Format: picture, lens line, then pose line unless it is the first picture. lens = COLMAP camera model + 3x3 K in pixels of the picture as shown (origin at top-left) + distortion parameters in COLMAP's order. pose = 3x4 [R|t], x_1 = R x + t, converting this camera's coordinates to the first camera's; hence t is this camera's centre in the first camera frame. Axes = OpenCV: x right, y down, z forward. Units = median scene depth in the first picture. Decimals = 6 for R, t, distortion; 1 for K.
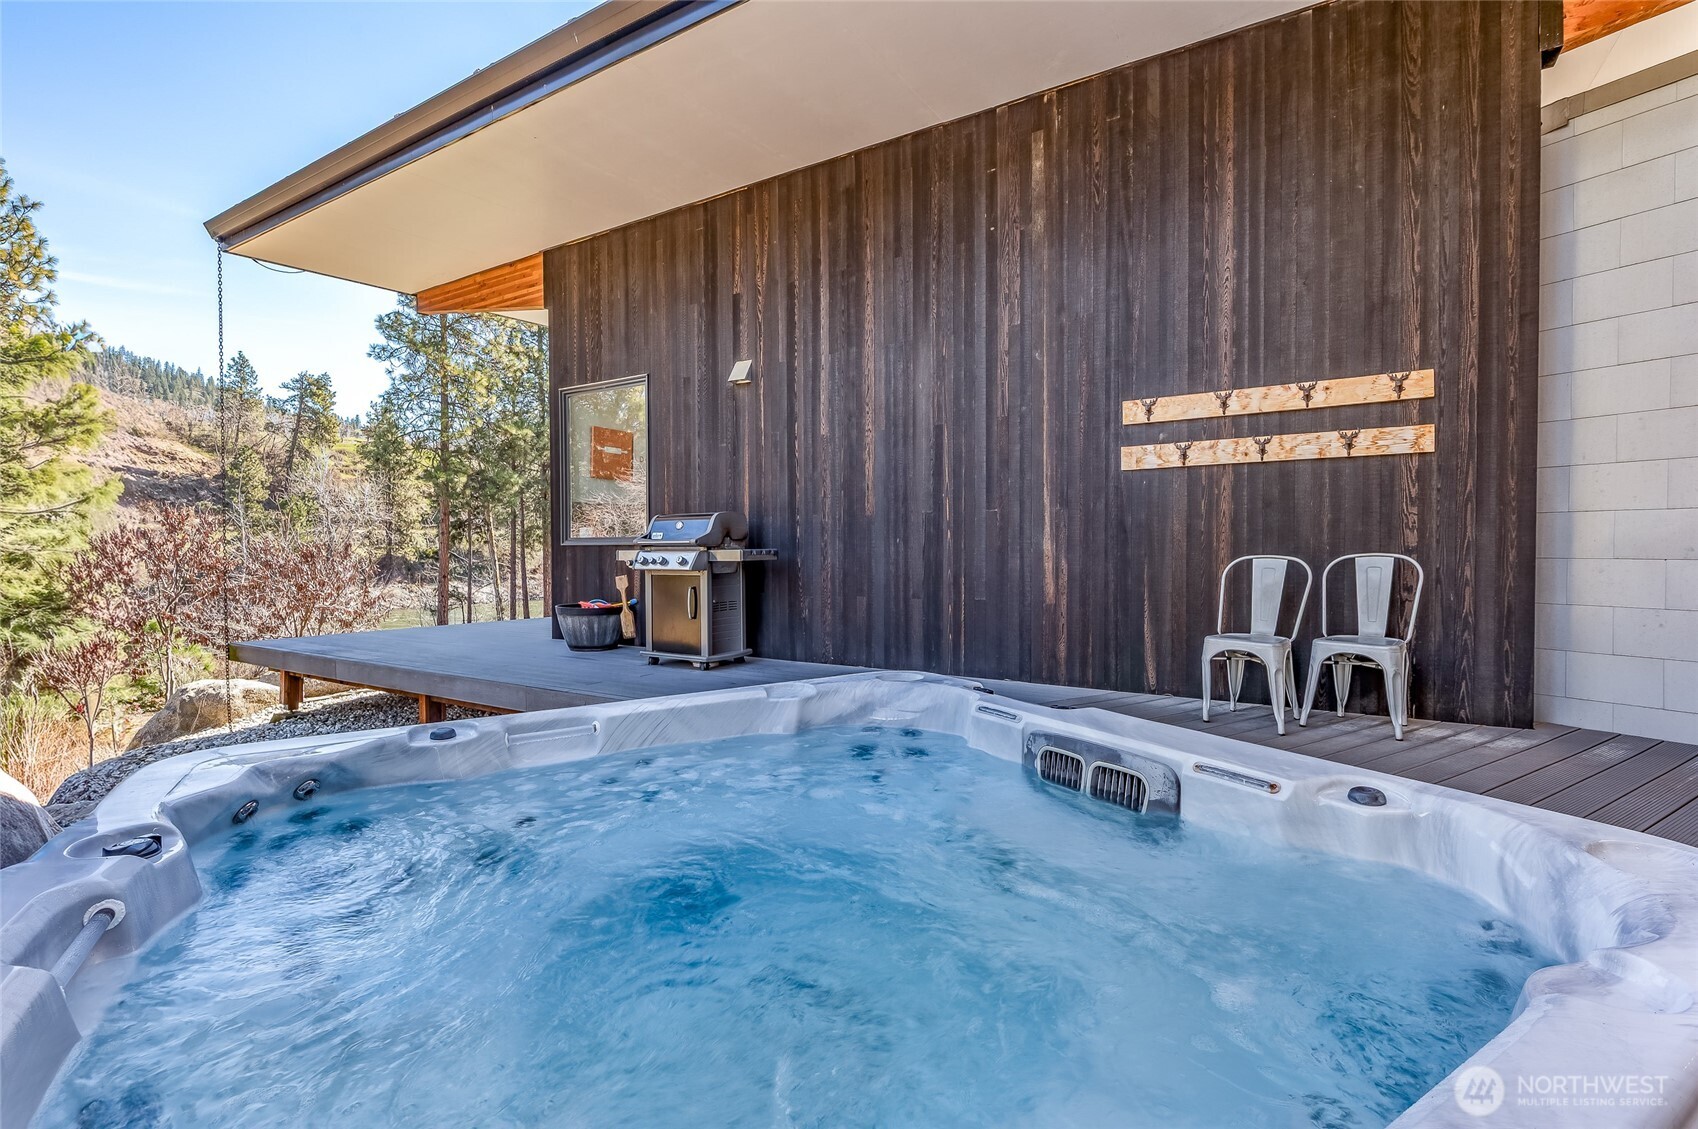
lens RADIAL K [[782.8, 0, 850.7], [0, 782.8, 556.7], [0, 0, 1]] dist [-0.000508, 0.000178]
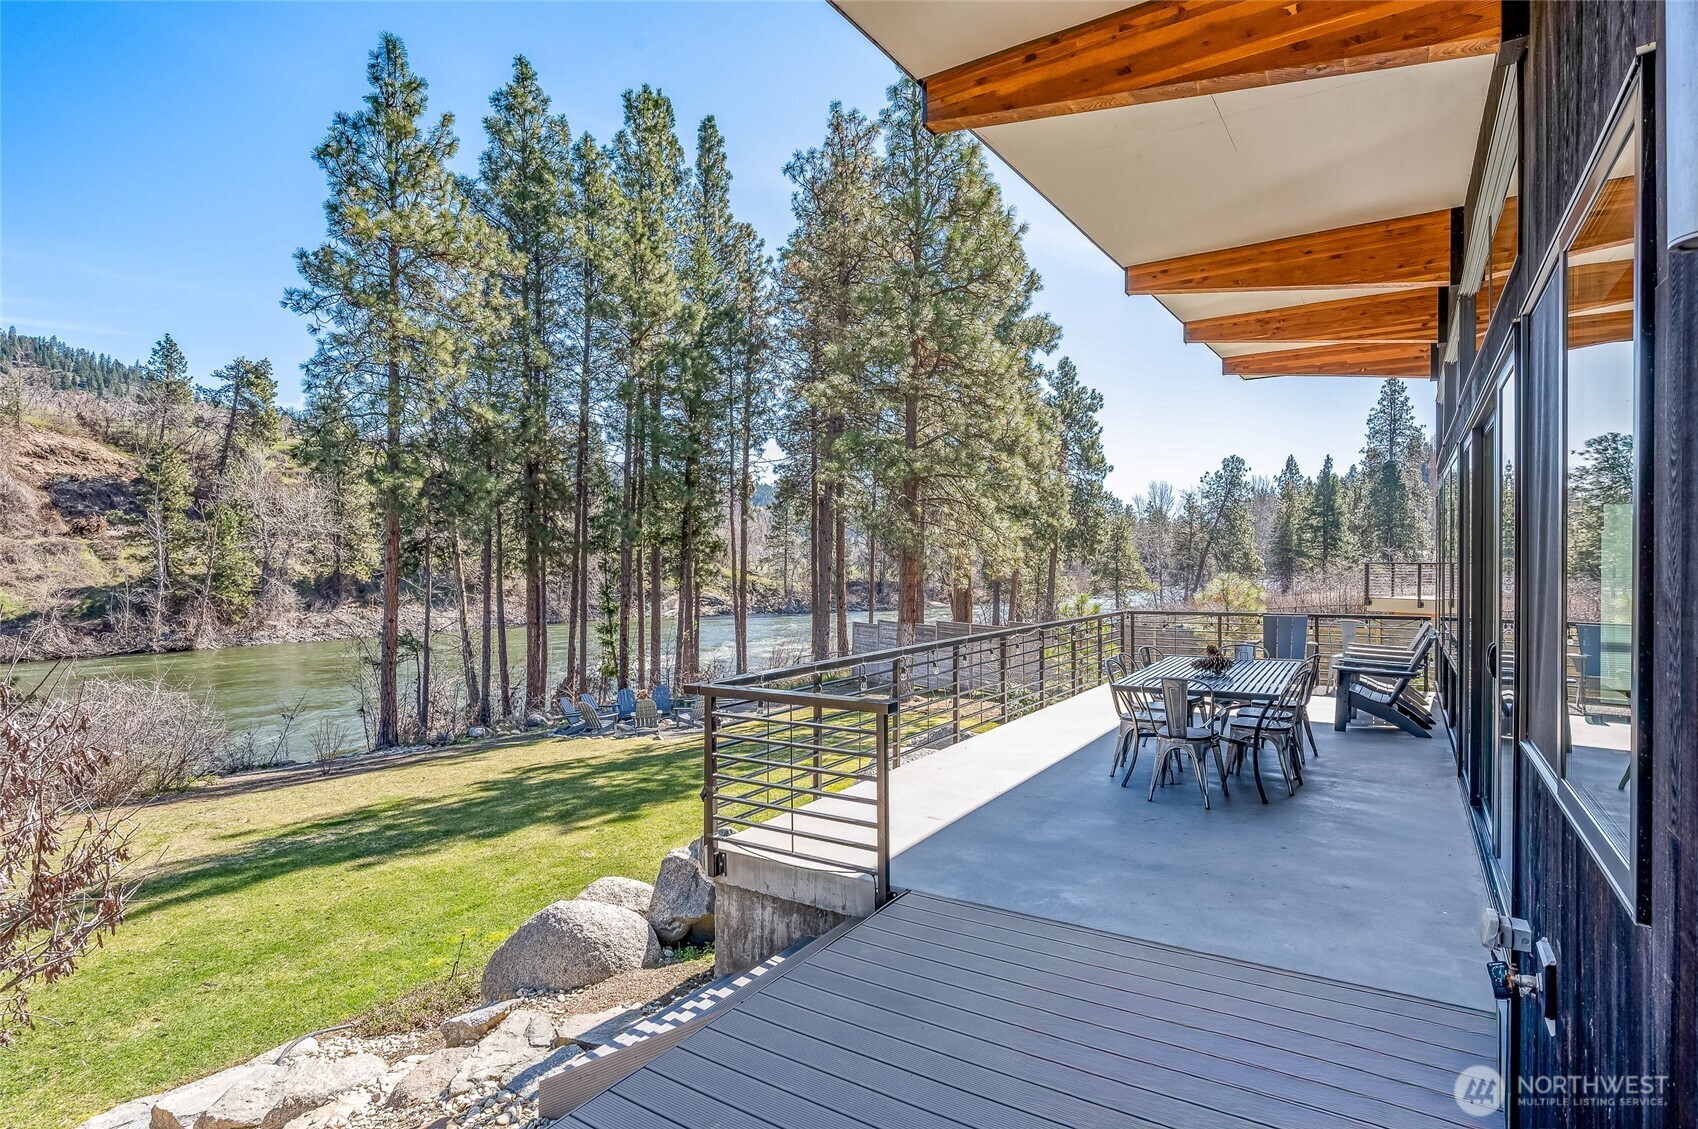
lens RADIAL K [[870.6, 0, 846.8], [0, 870.6, 557.9], [0, 0, 1]] dist [0.001566, -0.000412]
pose [[0.999939, 0.003138, -0.010631, -0.035464], [-0.003301, 0.999876, -0.015393, -0.007551], [0.010581, 0.015427, 0.999825, 0.077841]]
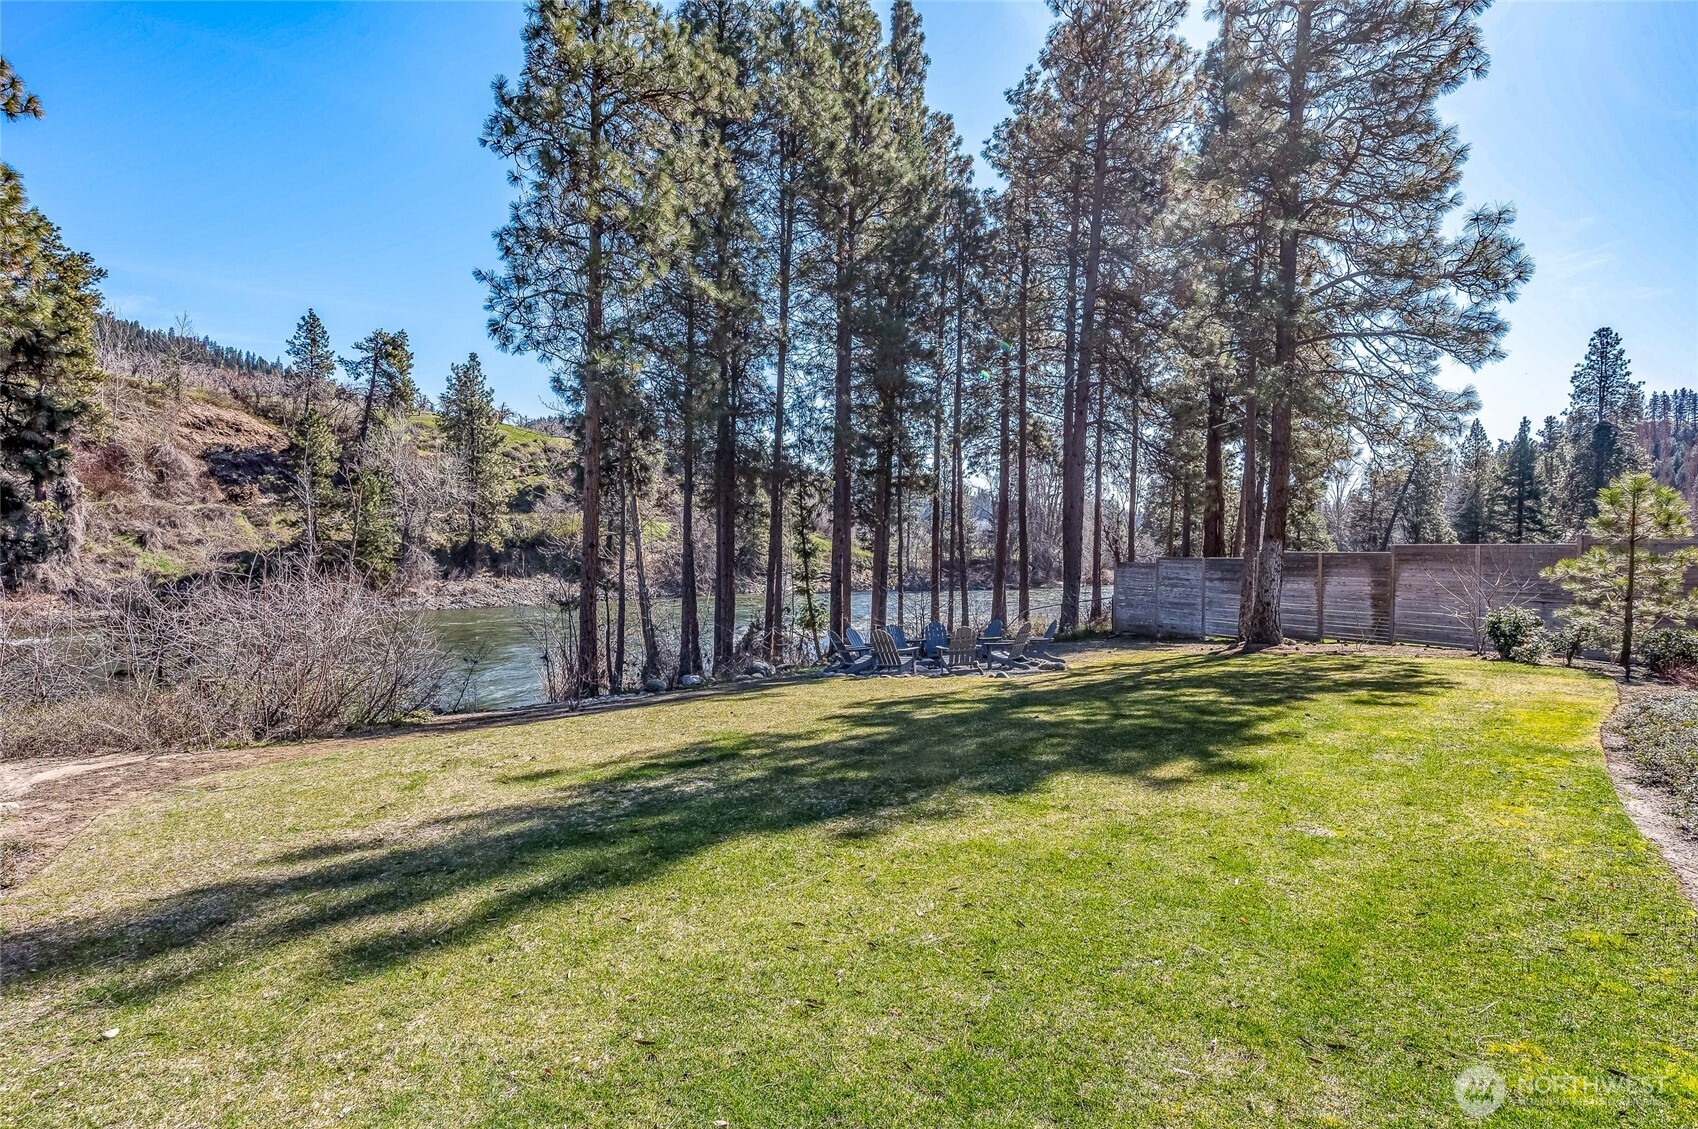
lens RADIAL K [[870.6, 0, 848.5], [0, 870.6, 560.2], [0, 0, 1]] dist [0.001566, -0.000412]
pose [[0.993357, 0.008627, -0.114747, -0.091455], [-0.008424, 0.999962, 0.002257, 0.012391], [0.114762, -0.001275, 0.993392, 0.133640]]
